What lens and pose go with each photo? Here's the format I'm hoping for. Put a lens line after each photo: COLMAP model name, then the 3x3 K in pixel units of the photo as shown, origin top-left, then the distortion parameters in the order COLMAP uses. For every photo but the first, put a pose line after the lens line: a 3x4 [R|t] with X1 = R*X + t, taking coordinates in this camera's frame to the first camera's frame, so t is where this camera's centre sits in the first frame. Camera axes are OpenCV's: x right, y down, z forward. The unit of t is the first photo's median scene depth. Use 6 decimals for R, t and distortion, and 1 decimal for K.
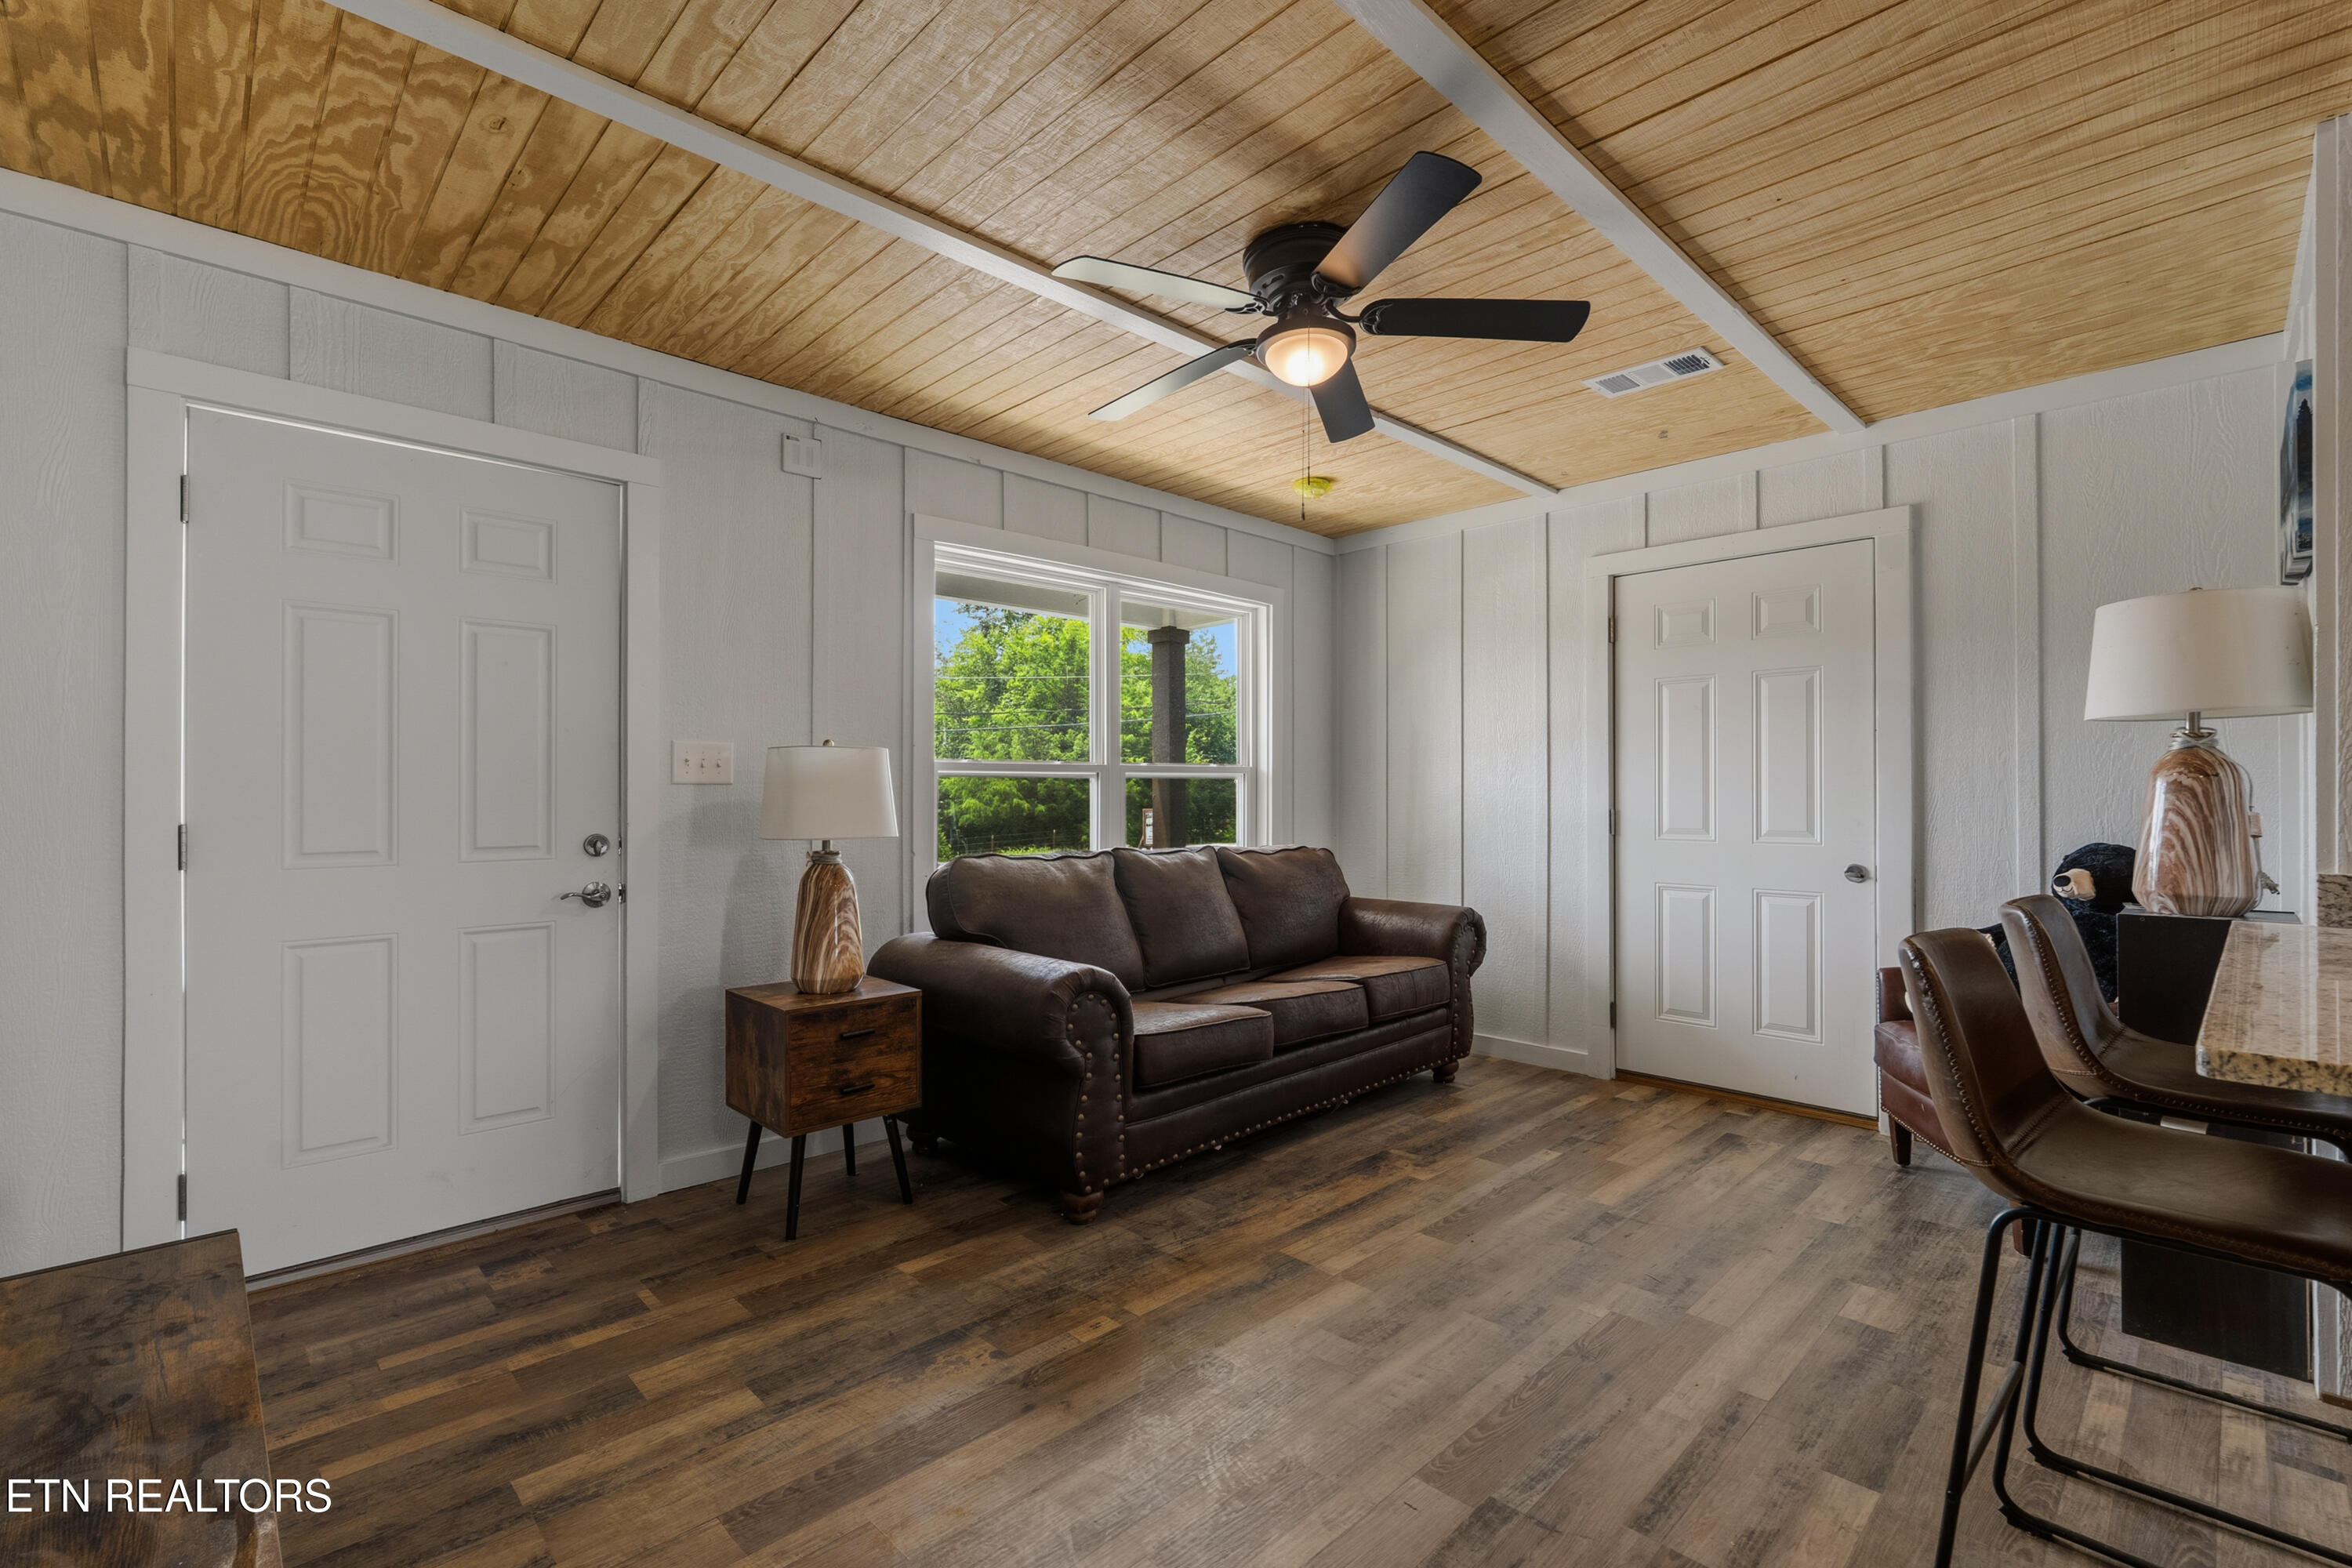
lens RADIAL K [[1035.0, 0, 1169.4], [0, 1035.0, 789.1], [0, 0, 1]] dist [-0.006684, 0.000380]
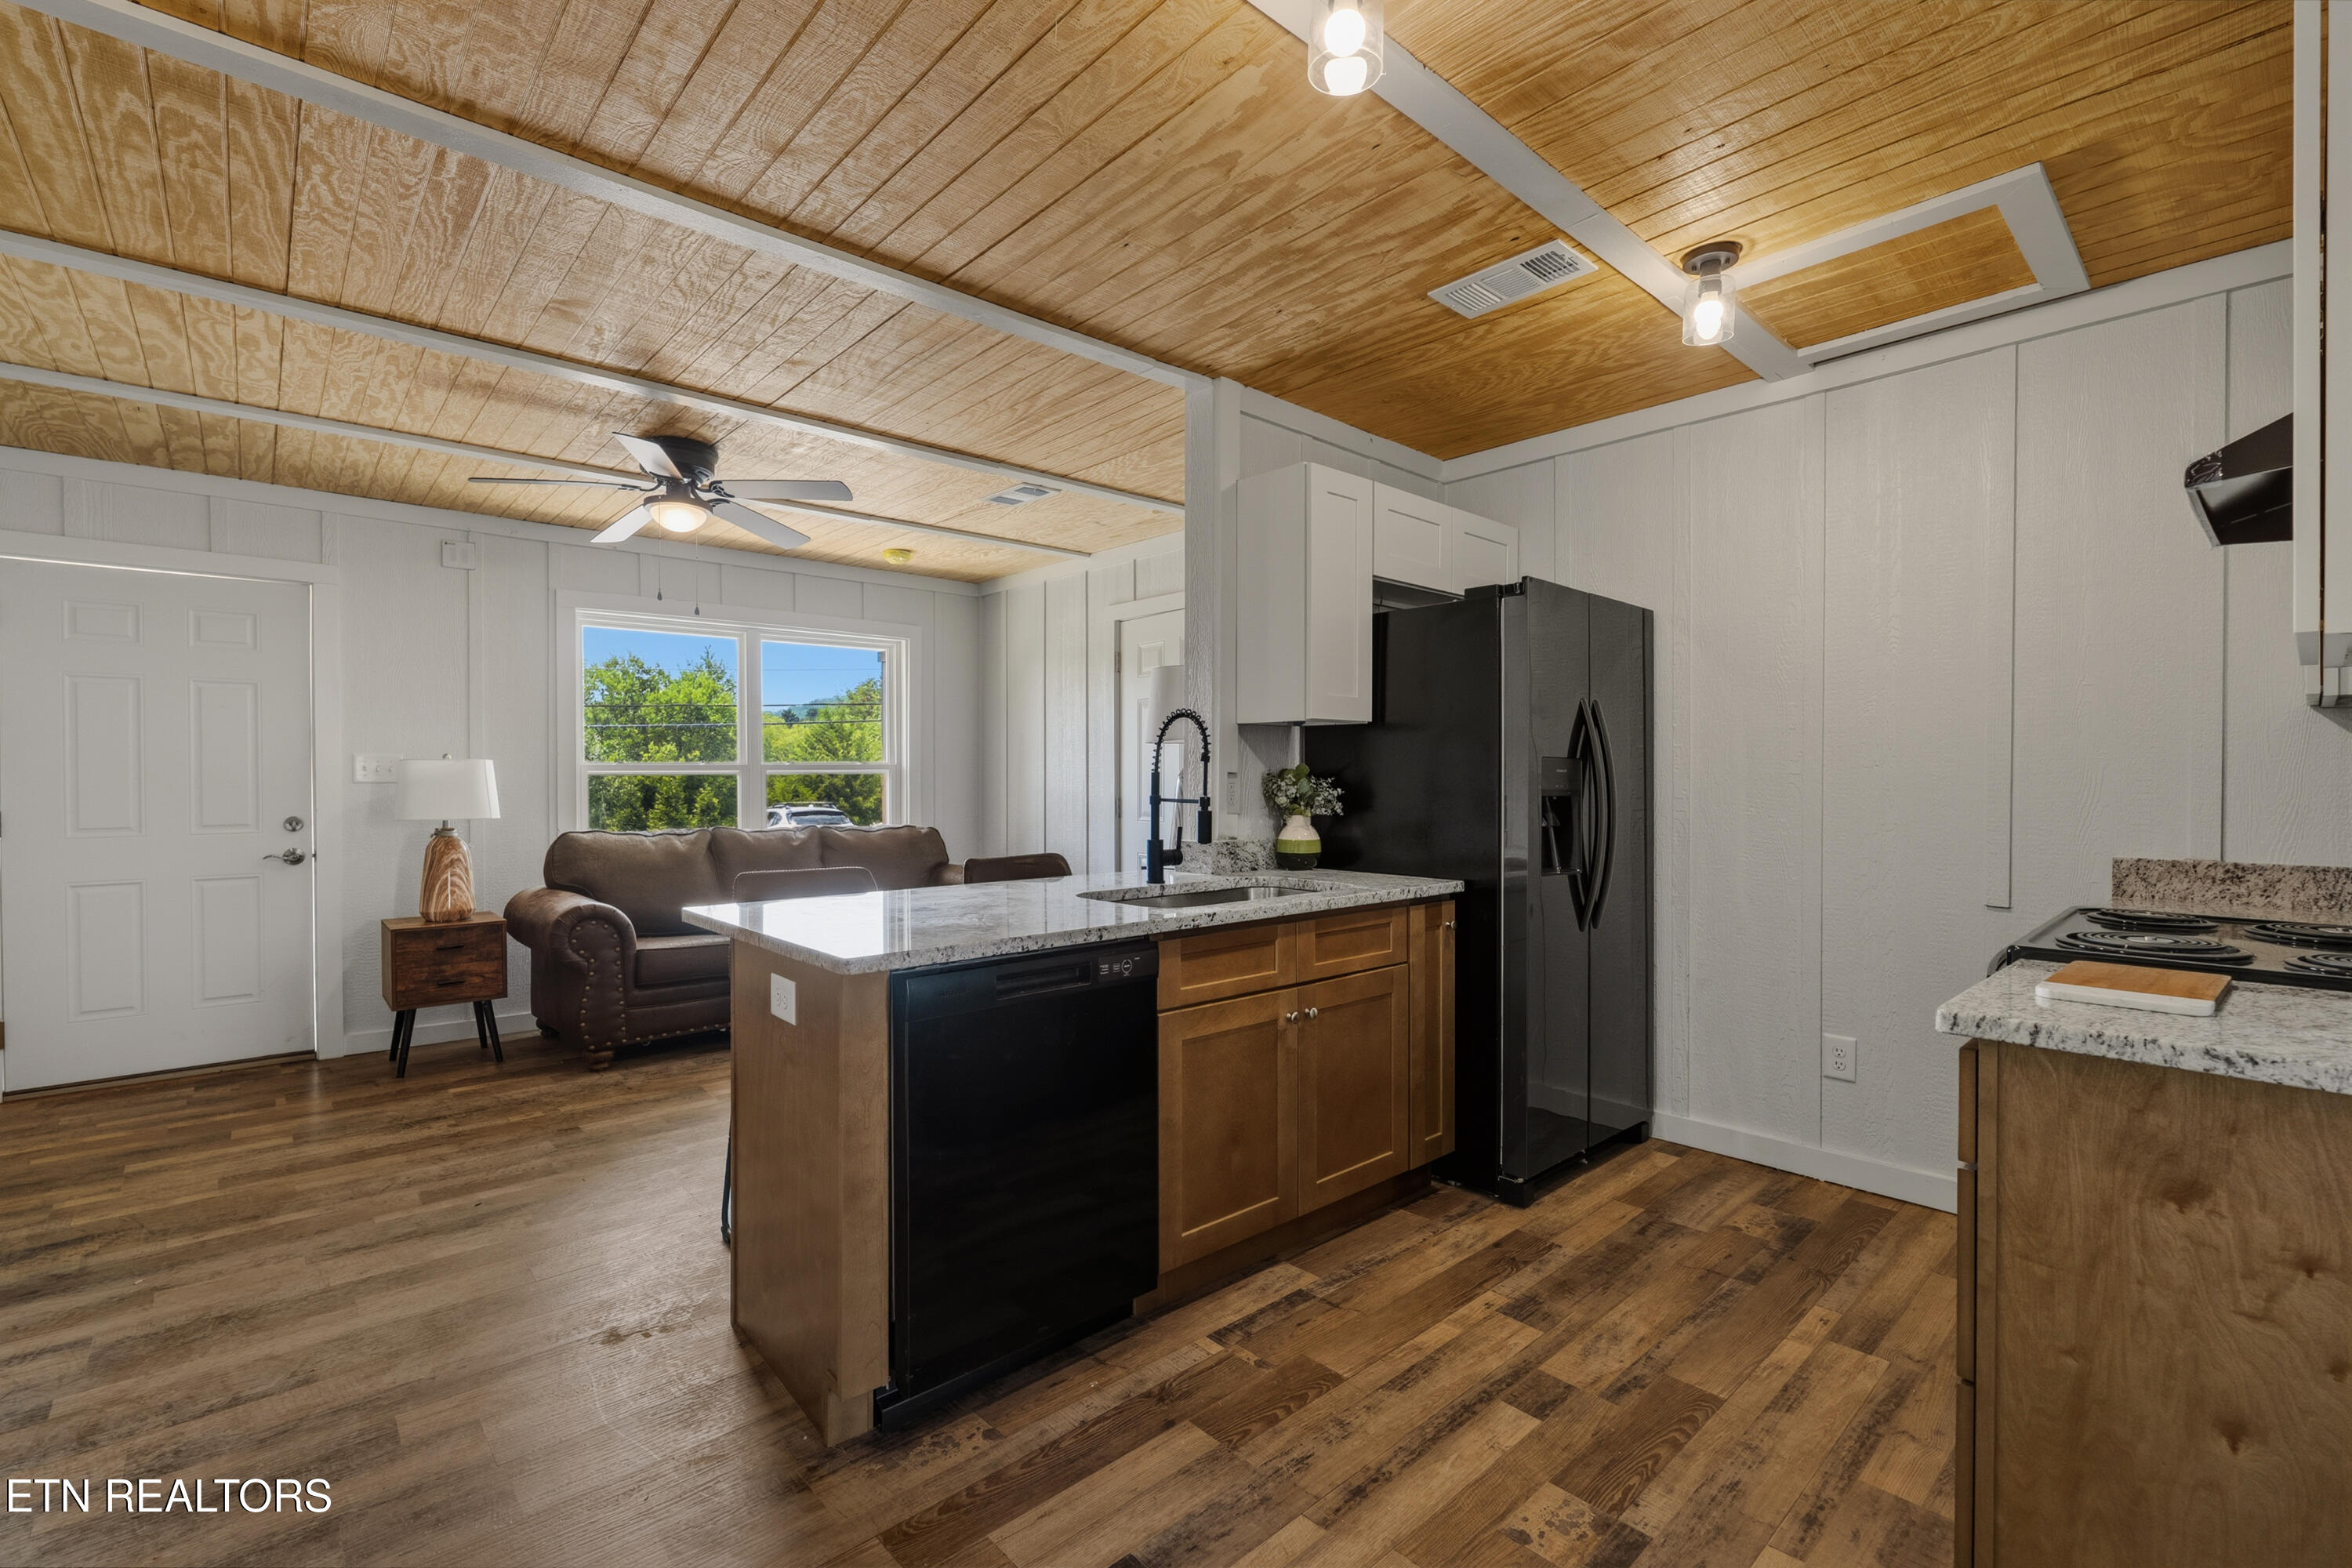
lens RADIAL K [[1035.0, 0, 1173.5], [0, 1035.0, 783.5], [0, 0, 1]] dist [-0.006684, 0.000380]
pose [[0.999354, -0.001933, -0.035884, 0.817536], [0.002319, 0.999940, 0.010710, -0.018527], [0.035861, -0.010787, 0.999299, -0.480802]]
